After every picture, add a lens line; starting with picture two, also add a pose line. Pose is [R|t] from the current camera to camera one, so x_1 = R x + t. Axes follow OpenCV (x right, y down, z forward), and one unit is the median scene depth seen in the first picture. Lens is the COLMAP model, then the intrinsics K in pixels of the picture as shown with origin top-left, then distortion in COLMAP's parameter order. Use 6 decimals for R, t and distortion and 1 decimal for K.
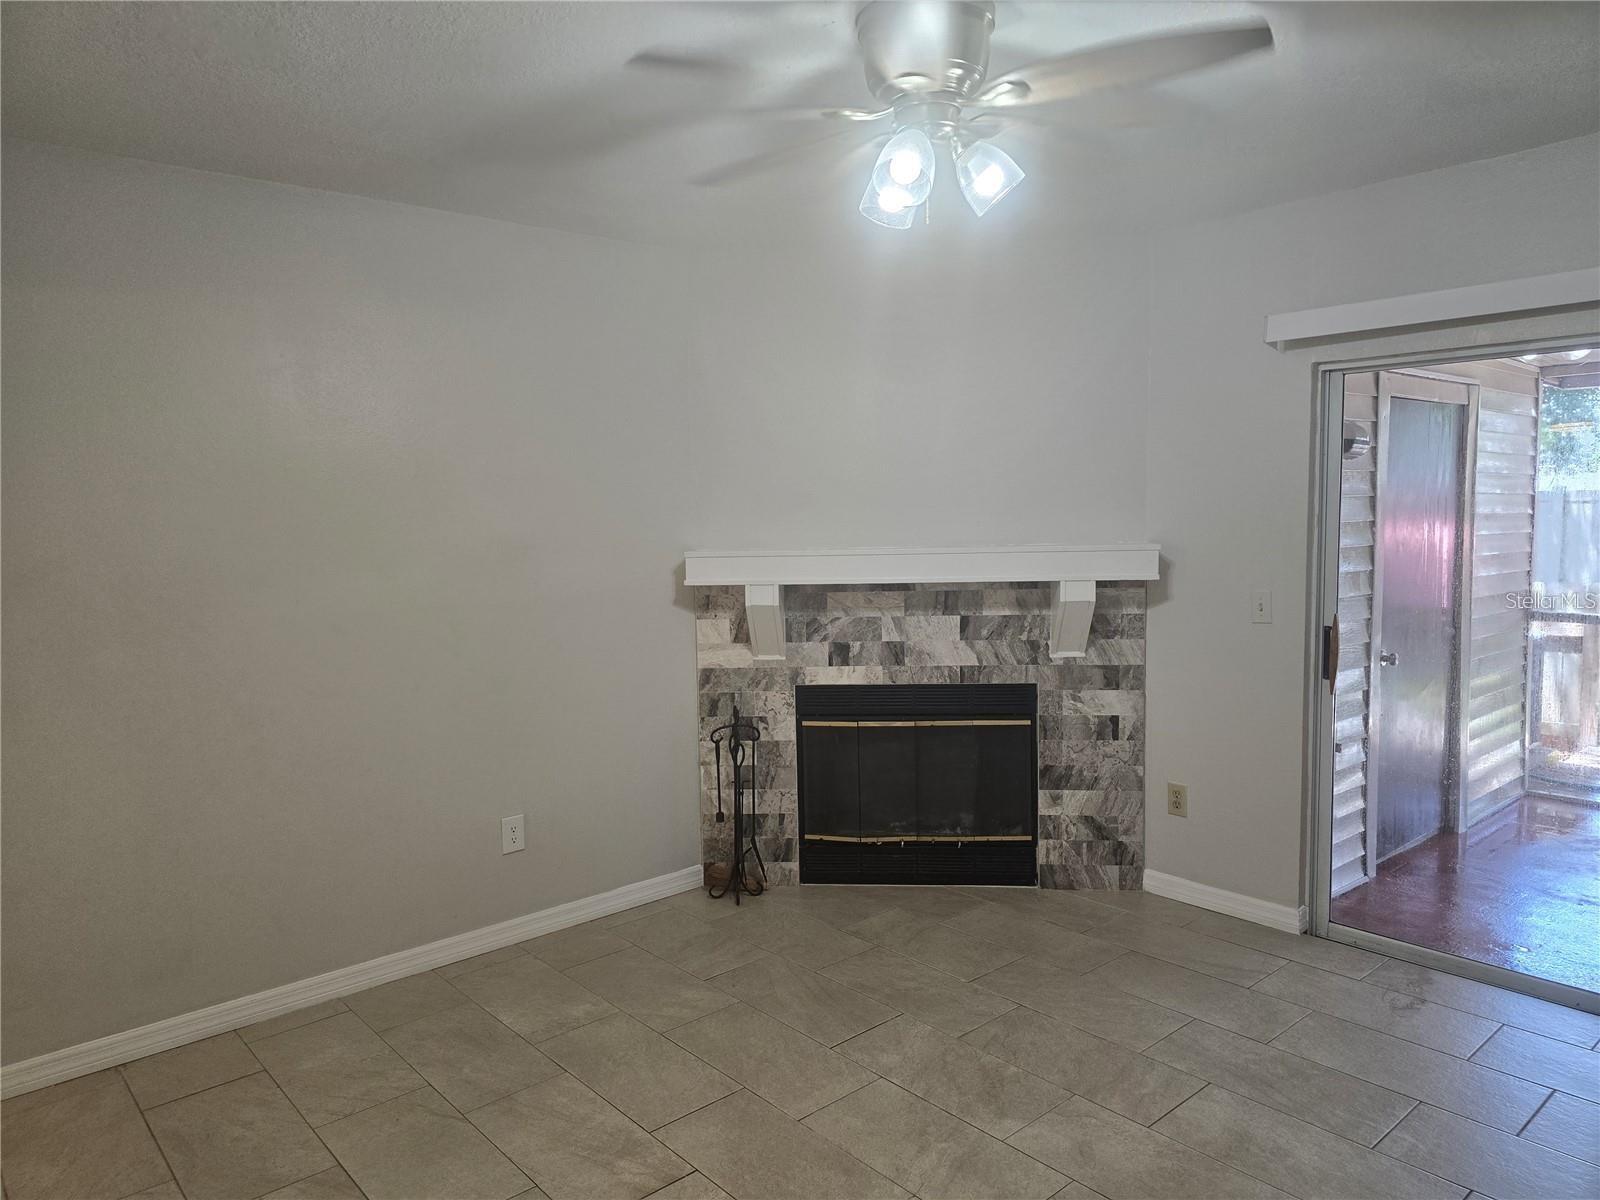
lens RADIAL K [[1061.6, 0, 800.0], [0, 1061.6, 600.0], [0, 0, 1]] dist [0.062259, -0.071965]
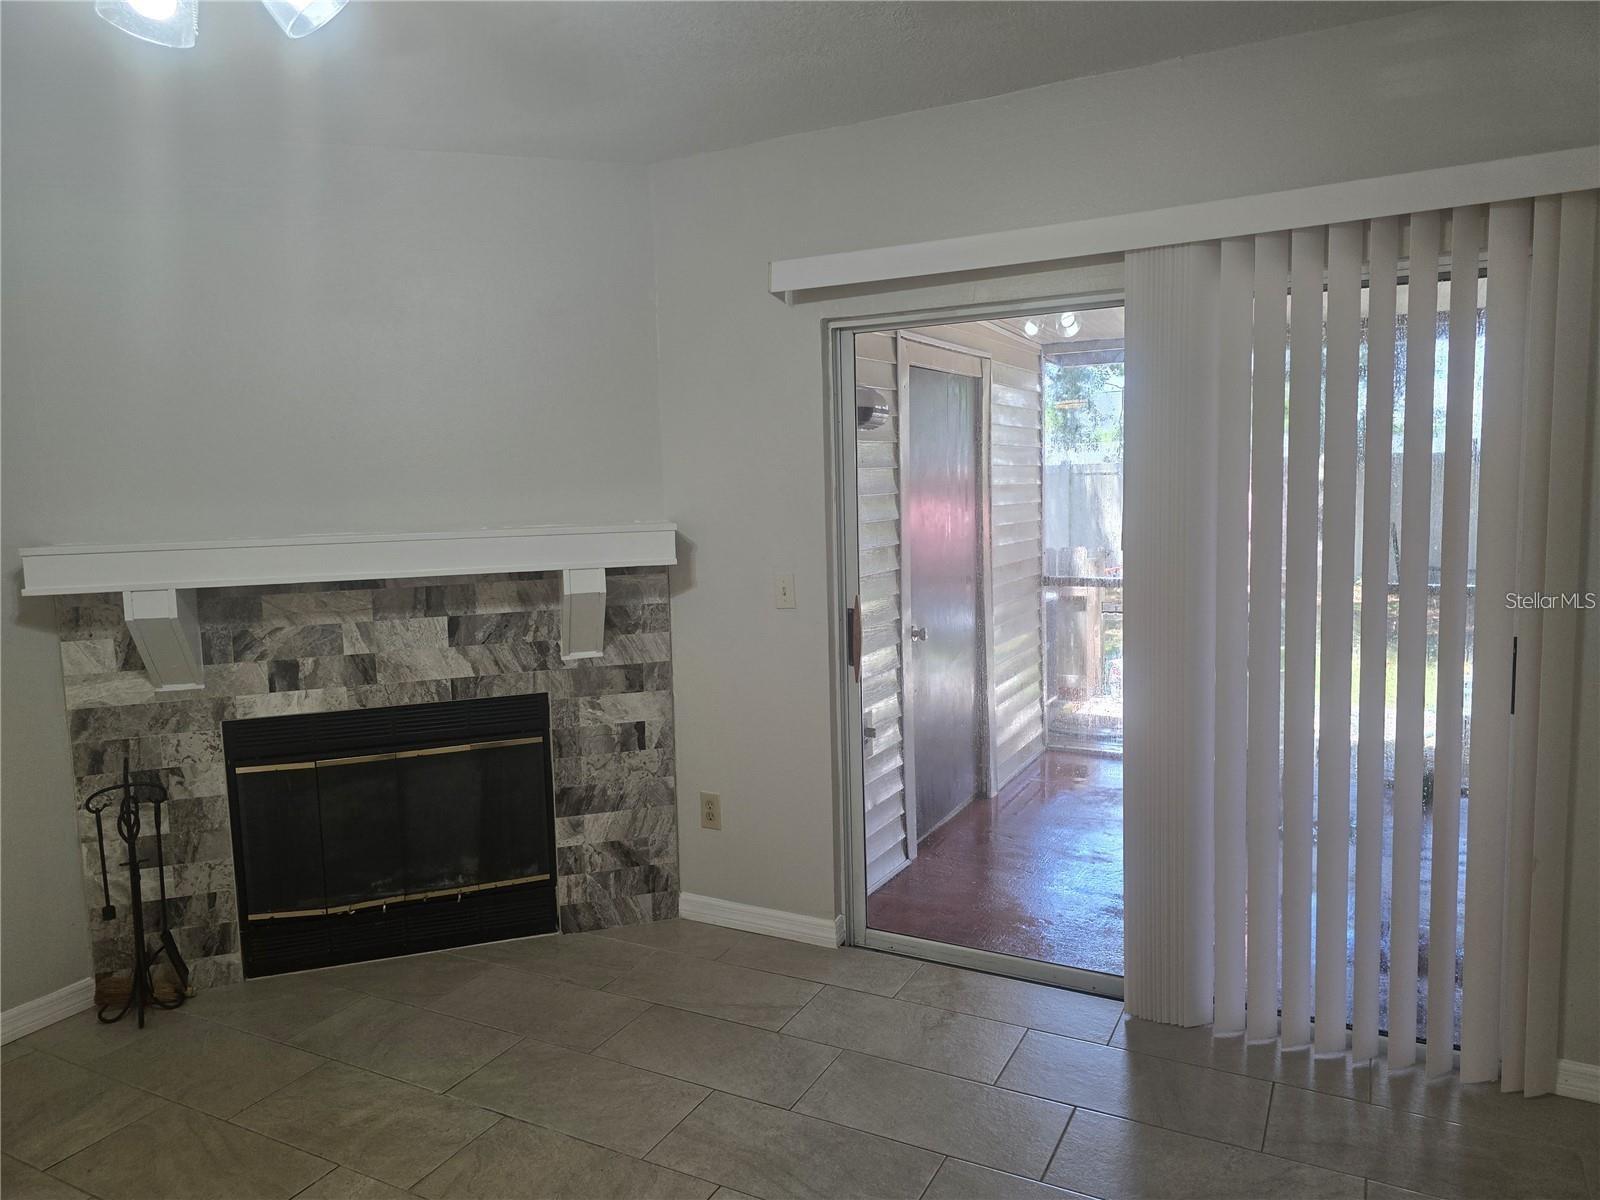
lens RADIAL K [[1055.2, 0, 797.8], [0, 1055.2, 587.0], [0, 0, 1]] dist [0.053895, -0.052707]
pose [[0.934317, -0.046316, 0.353422, 0.114883], [0.043414, 0.998927, 0.016137, -0.009191], [-0.353790, 0.000267, 0.935325, 0.149967]]
